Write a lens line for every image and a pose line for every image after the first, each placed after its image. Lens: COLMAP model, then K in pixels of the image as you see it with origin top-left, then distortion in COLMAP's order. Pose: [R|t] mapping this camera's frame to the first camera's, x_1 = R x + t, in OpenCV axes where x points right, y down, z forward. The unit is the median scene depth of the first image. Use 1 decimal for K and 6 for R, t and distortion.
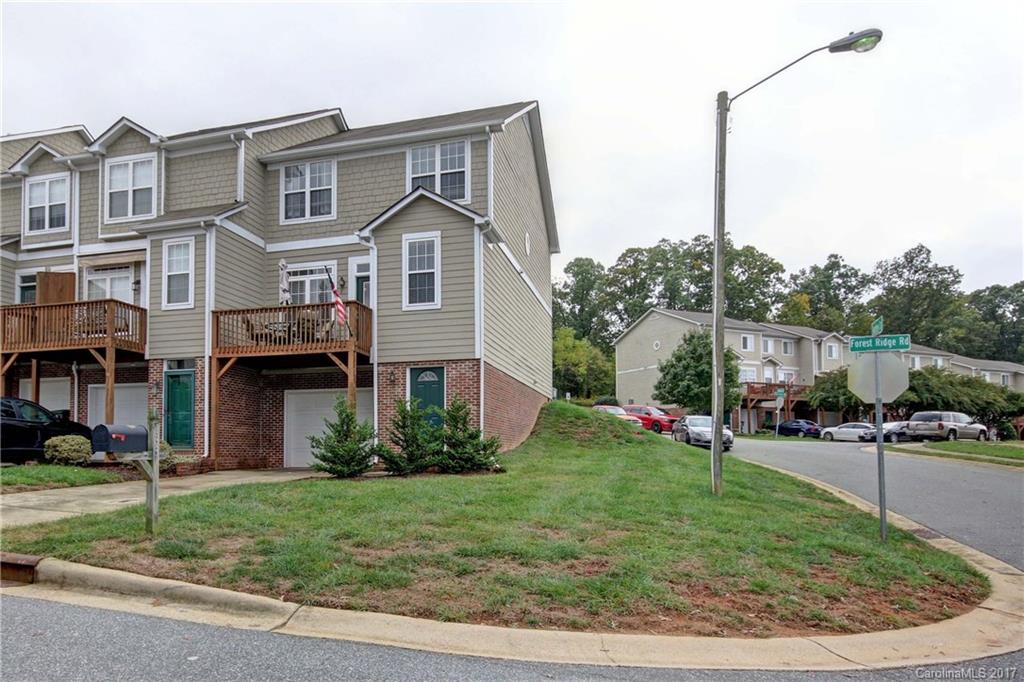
lens RADIAL K [[561.1, 0, 512.0], [0, 561.1, 341.0], [0, 0, 1]] dist [0.003729, 0.000643]
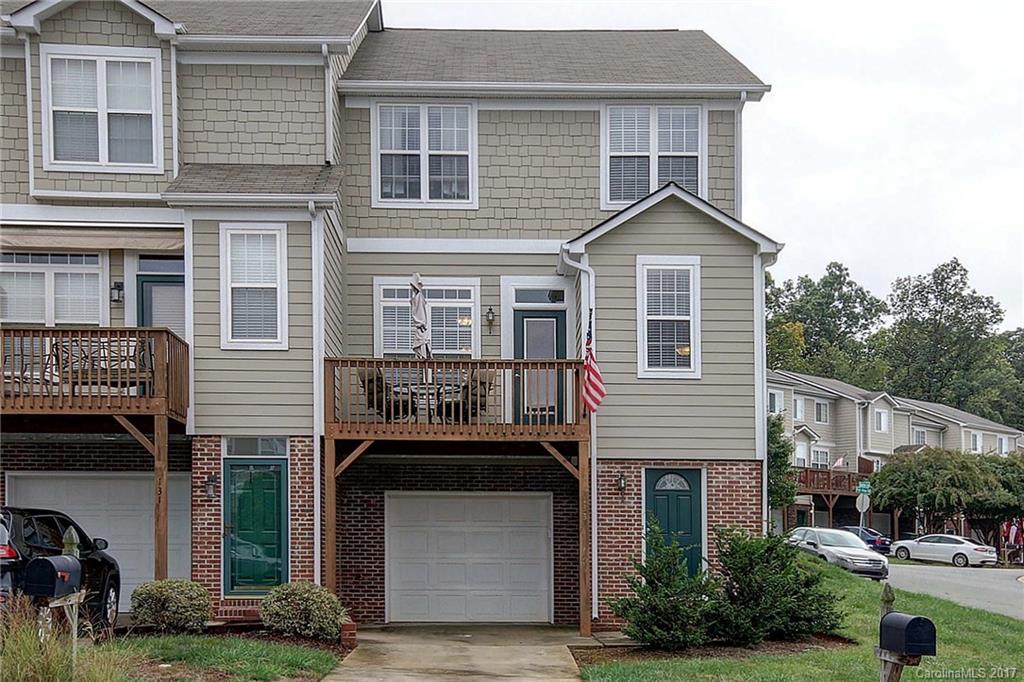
lens RADIAL K [[973.3, 0, 511.9], [0, 973.3, 384.4], [0, 0, 1]] dist [0.065100, 0.008313]
pose [[0.965876, 0.055990, 0.252882, -0.533683], [-0.060963, 0.998070, 0.011865, -0.044341], [-0.251729, -0.026877, 0.967424, -0.024985]]
